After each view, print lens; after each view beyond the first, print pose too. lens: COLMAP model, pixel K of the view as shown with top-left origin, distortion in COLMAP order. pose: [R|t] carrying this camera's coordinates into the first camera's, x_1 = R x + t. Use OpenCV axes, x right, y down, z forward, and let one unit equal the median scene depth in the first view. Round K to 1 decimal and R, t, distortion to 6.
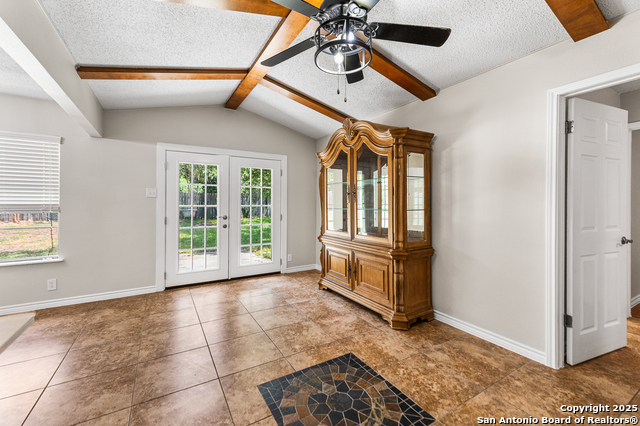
lens RADIAL K [[266.4, 0, 319.6], [0, 266.4, 202.1], [0, 0, 1]] dist [0.000127, 0.000112]
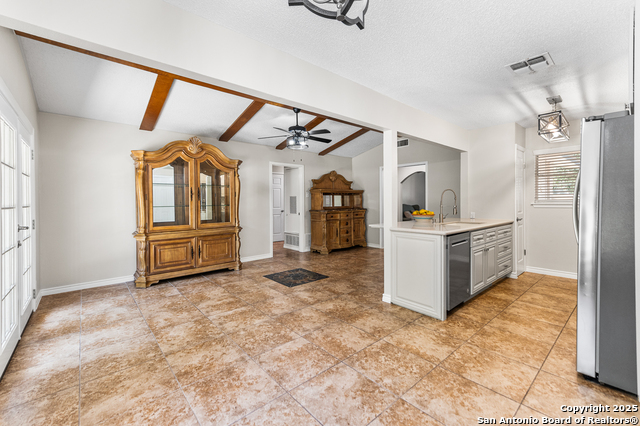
lens RADIAL K [[268.0, 0, 315.5], [0, 268.0, 207.6], [0, 0, 1]] dist [-0.001205, -0.000319]
pose [[-0.163967, -0.021527, 0.986231, -1.463512], [0.004347, 0.999736, 0.022544, 0.006086], [-0.986456, 0.007983, -0.163830, 0.712207]]
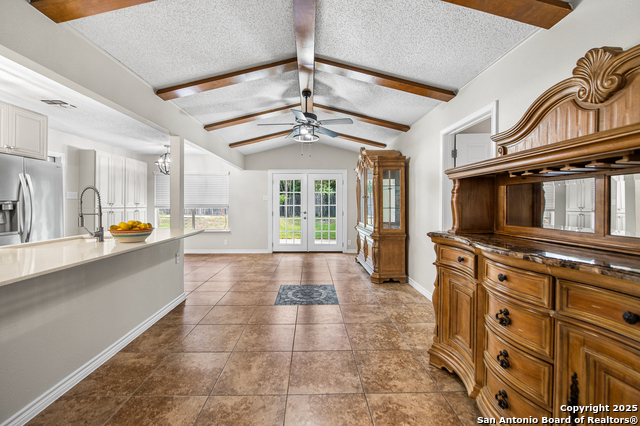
lens RADIAL K [[268.0, 0, 315.5], [0, 268.0, 207.6], [0, 0, 1]] dist [-0.001205, -0.000319]
pose [[0.867789, 0.005466, -0.496904, 0.710327], [0.005363, 0.999778, 0.020364, -0.006905], [0.496905, -0.020336, 0.867567, -0.509631]]
